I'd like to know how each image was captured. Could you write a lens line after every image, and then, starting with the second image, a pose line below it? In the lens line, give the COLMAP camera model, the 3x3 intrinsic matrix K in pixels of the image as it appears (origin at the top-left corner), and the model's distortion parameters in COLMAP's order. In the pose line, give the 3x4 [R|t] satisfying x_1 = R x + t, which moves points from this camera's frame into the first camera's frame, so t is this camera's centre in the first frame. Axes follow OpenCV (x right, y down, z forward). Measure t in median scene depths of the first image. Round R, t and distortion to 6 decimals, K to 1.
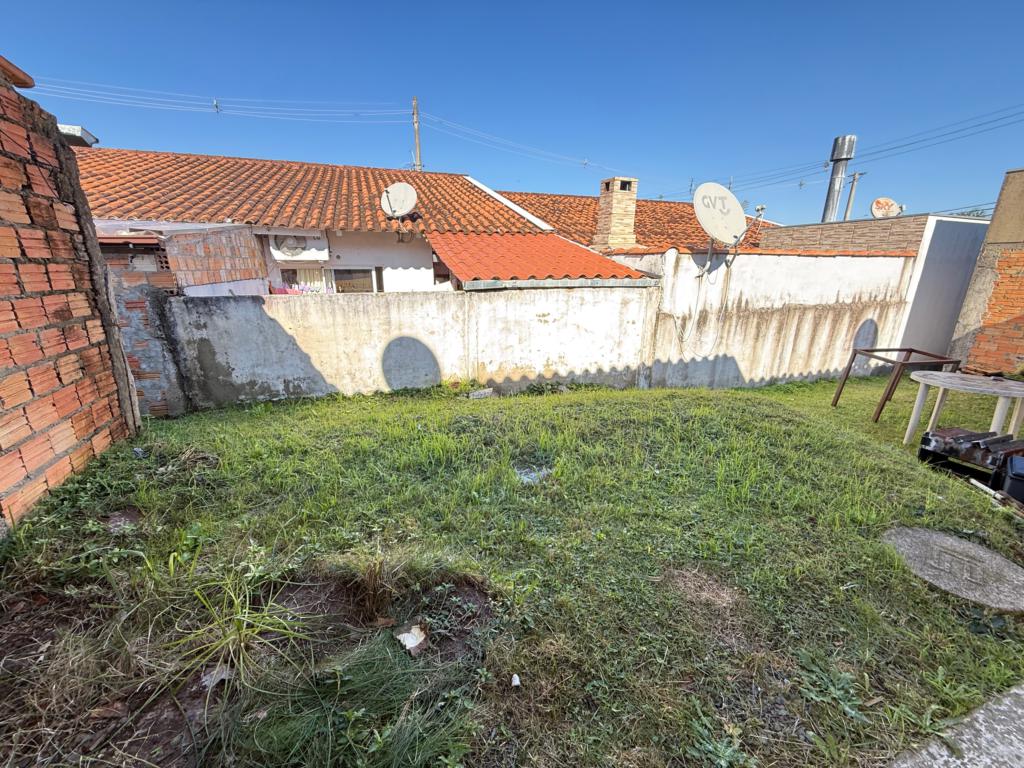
lens RADIAL K [[407.8, 0, 512.0], [0, 407.8, 384.0], [0, 0, 1]] dist [0.000450, 0.000141]
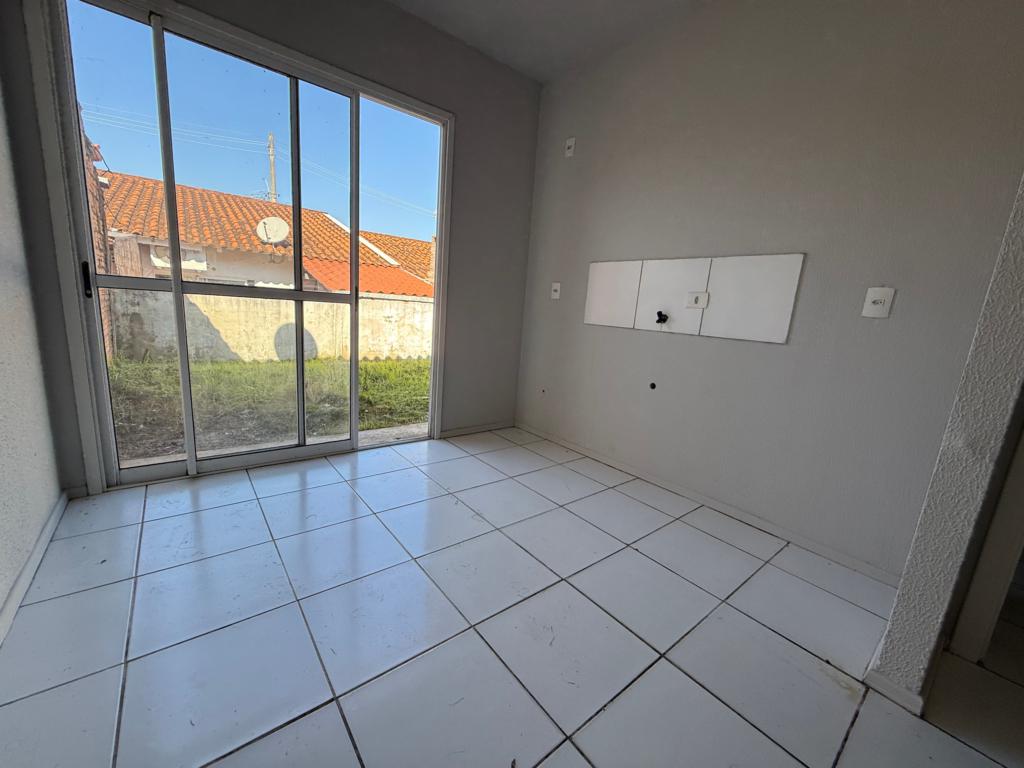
lens RADIAL K [[407.8, 0, 512.0], [0, 407.8, 384.0], [0, 0, 1]] dist [0.000450, 0.000141]
pose [[0.942969, 0.003742, 0.332859, 0.003921], [0.026609, 0.995890, -0.086578, 0.171176], [-0.331815, 0.090497, 0.938994, -0.435359]]
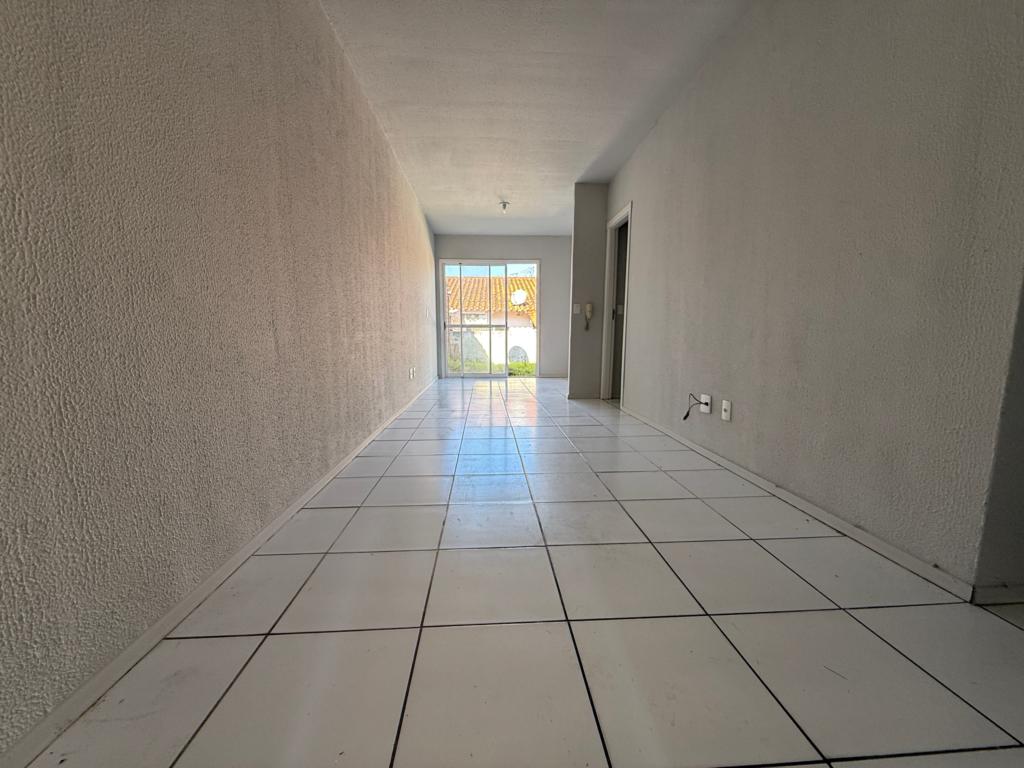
lens RADIAL K [[407.8, 0, 512.0], [0, 407.8, 384.0], [0, 0, 1]] dist [0.000450, 0.000141]
pose [[0.960798, 0.025977, -0.276031, 0.343812], [-0.073675, 0.983727, -0.163869, 0.417436], [0.267282, 0.177781, 0.947077, -1.129347]]
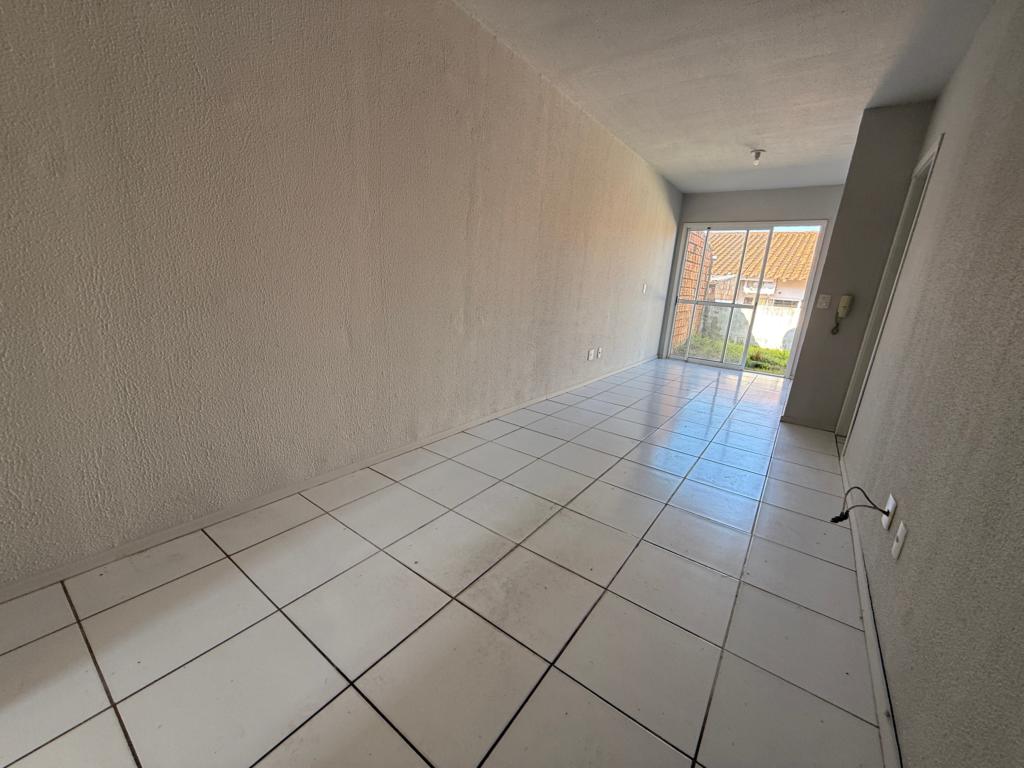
lens RADIAL K [[407.8, 0, 512.0], [0, 407.8, 384.0], [0, 0, 1]] dist [0.000450, 0.000141]
pose [[0.562377, 0.237073, -0.792167, 0.473727], [-0.301242, 0.950921, 0.070725, 0.328110], [0.770055, 0.198860, 0.606193, -1.010522]]
